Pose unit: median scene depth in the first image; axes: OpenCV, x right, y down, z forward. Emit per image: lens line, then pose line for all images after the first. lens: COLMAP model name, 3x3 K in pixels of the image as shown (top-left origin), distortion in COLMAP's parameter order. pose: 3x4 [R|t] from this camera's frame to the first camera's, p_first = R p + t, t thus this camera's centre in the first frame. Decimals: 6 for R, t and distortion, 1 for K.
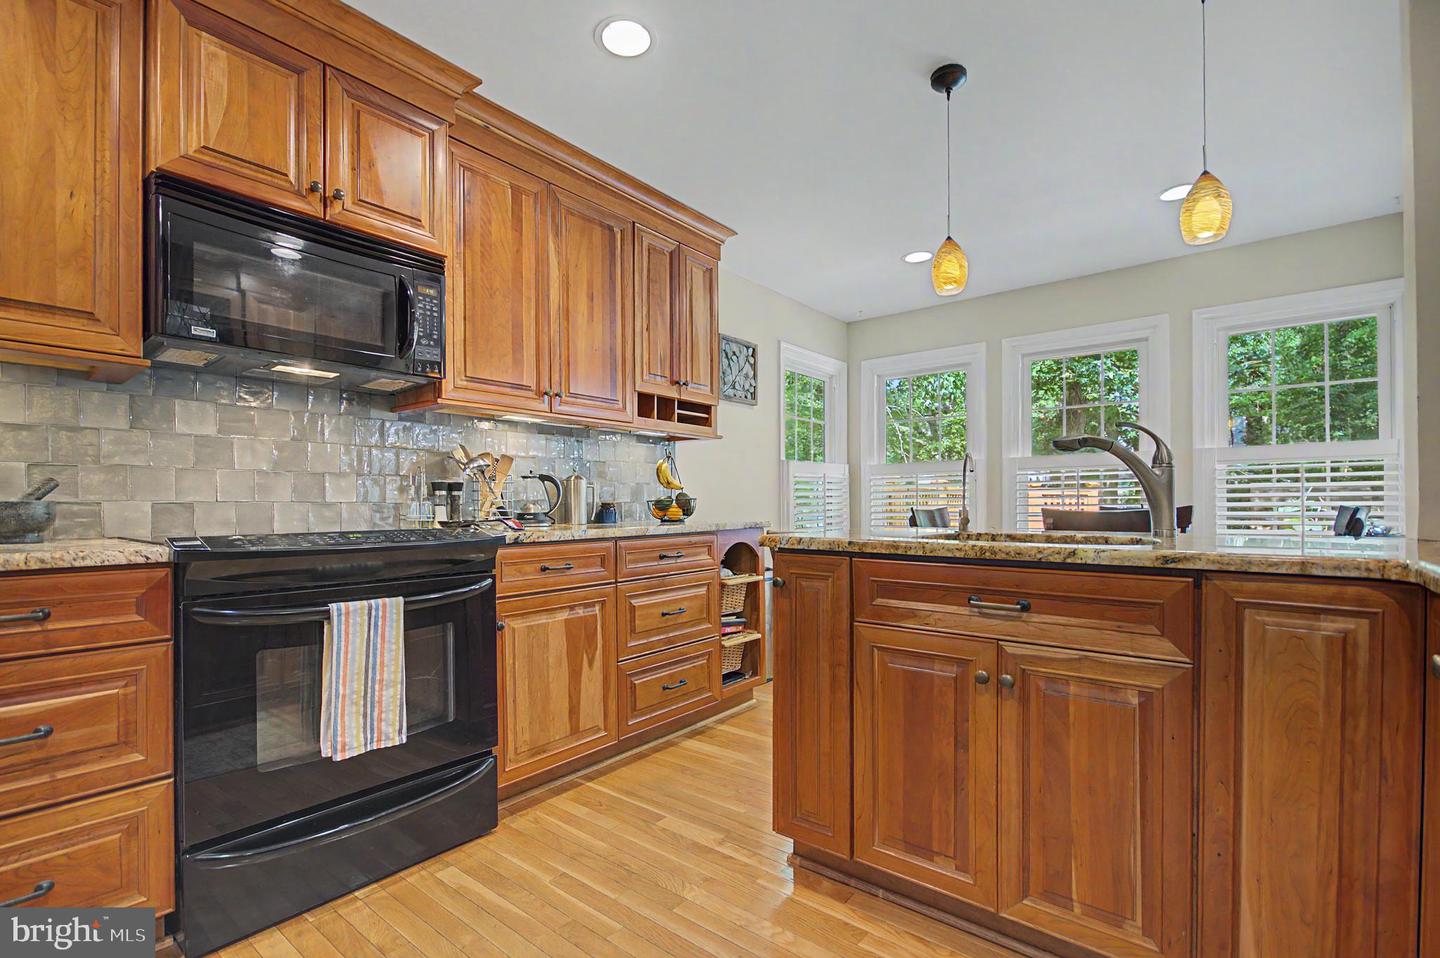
lens RADIAL K [[653.3, 0, 718.5], [0, 653.3, 502.7], [0, 0, 1]] dist [0.000357, 0.000163]
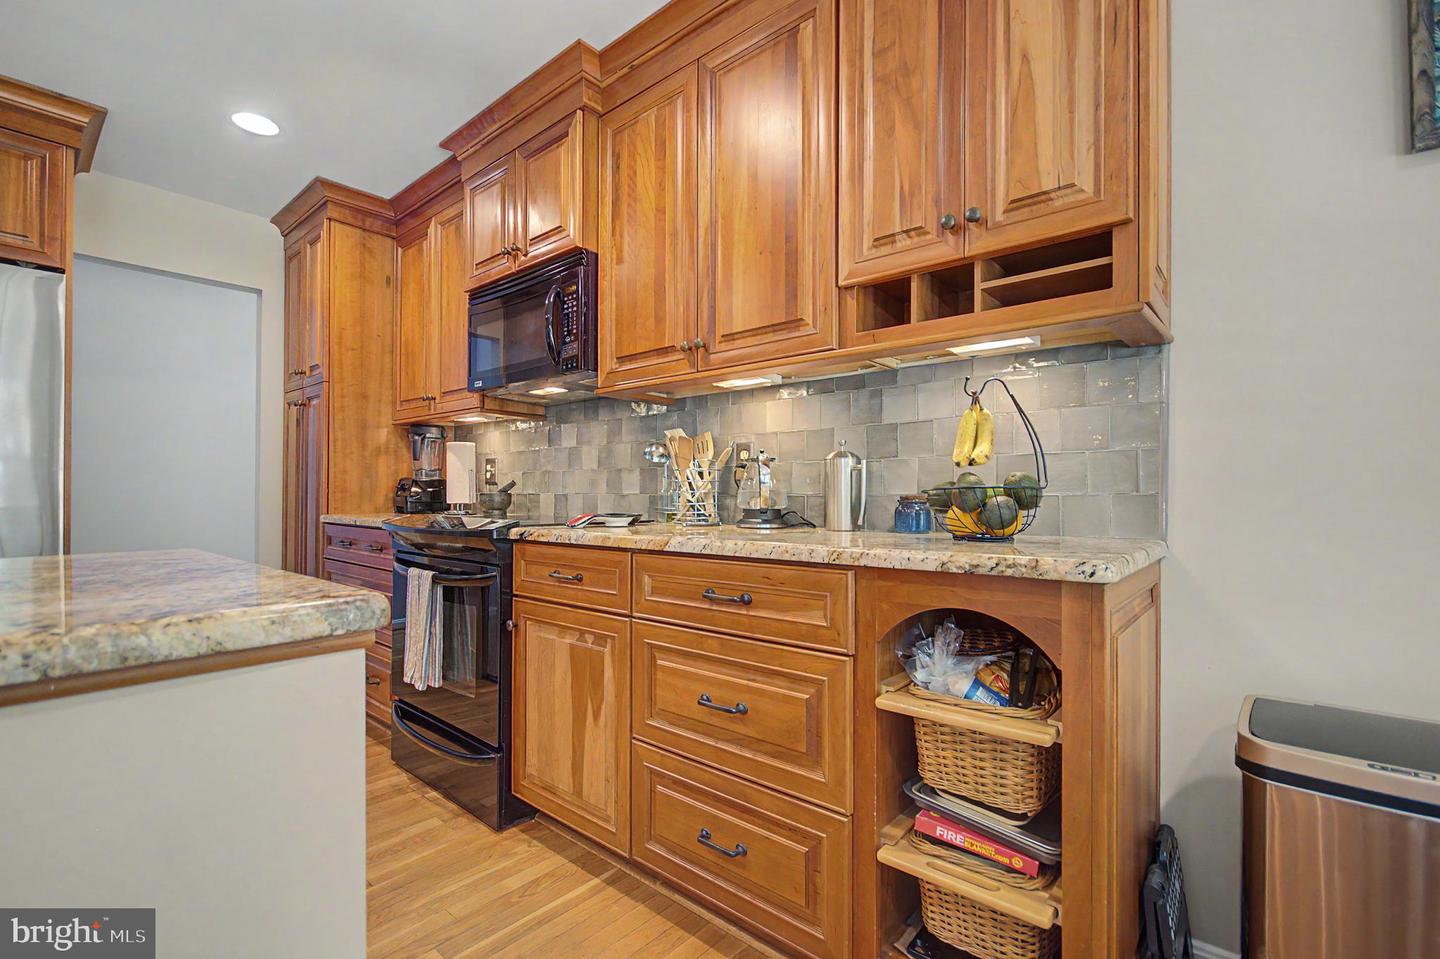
lens RADIAL K [[645.5, 0, 722.1], [0, 645.5, 494.1], [0, 0, 1]] dist [-0.000591, -0.000052]
pose [[-0.034069, 0.004863, -0.999408, 0.608501], [0.001608, 0.999987, 0.004811, -0.006412], [0.999418, -0.001443, -0.034077, 1.374785]]
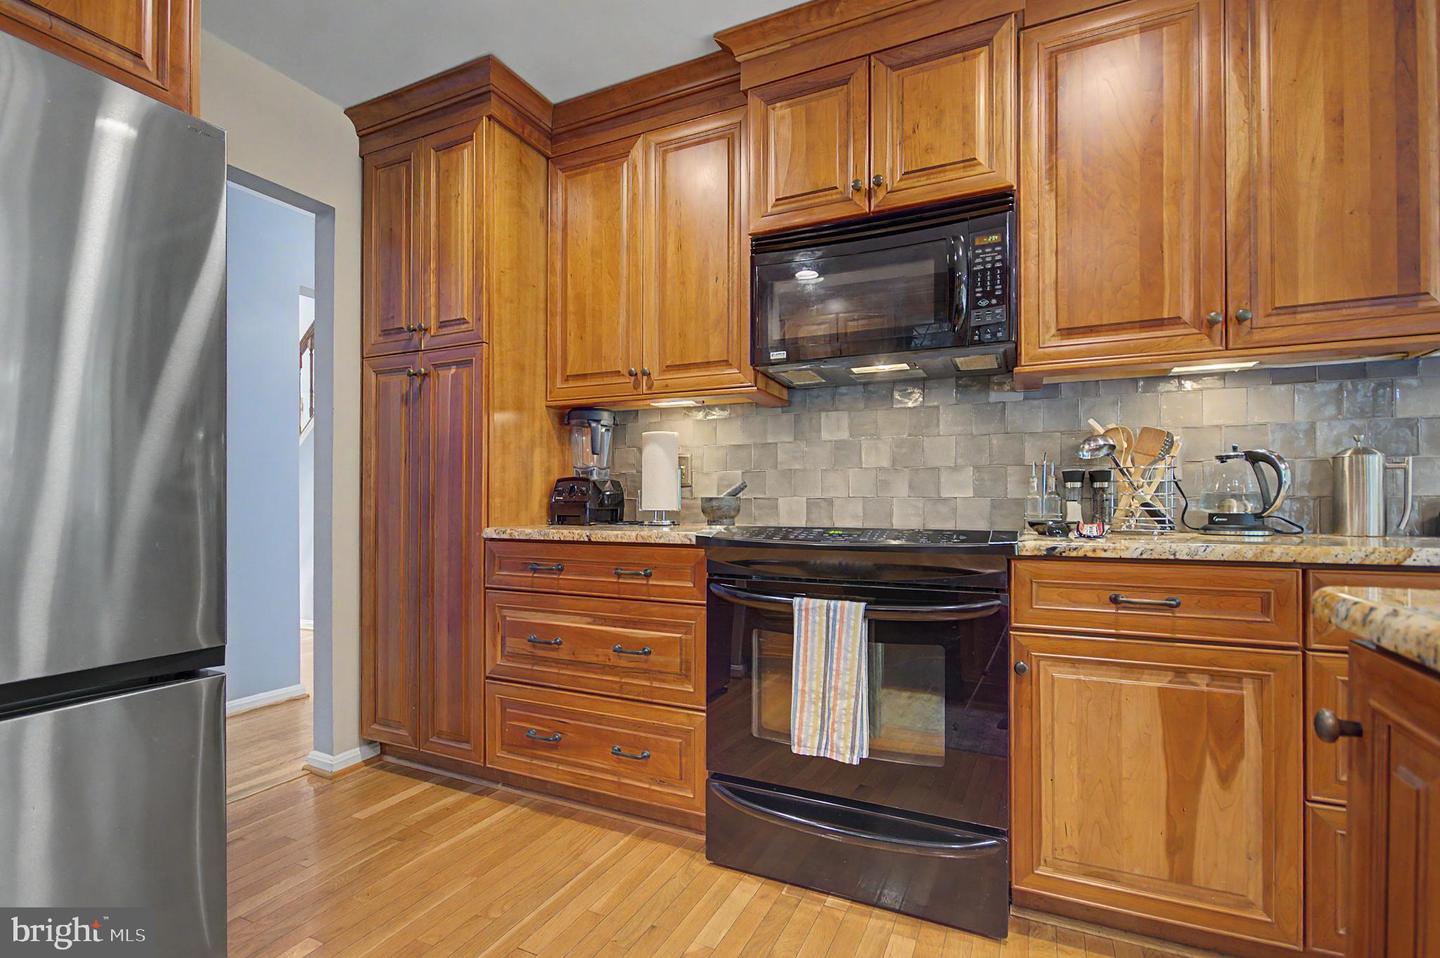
lens RADIAL K [[673.2, 0, 714.6], [0, 673.2, 501.9], [0, 0, 1]] dist [-0.001516, -0.001205]
pose [[0.227608, 0.005468, -0.973738, 0.322755], [0.002875, 0.999976, 0.006287, -0.001712], [0.973749, -0.004231, 0.227587, 0.511313]]
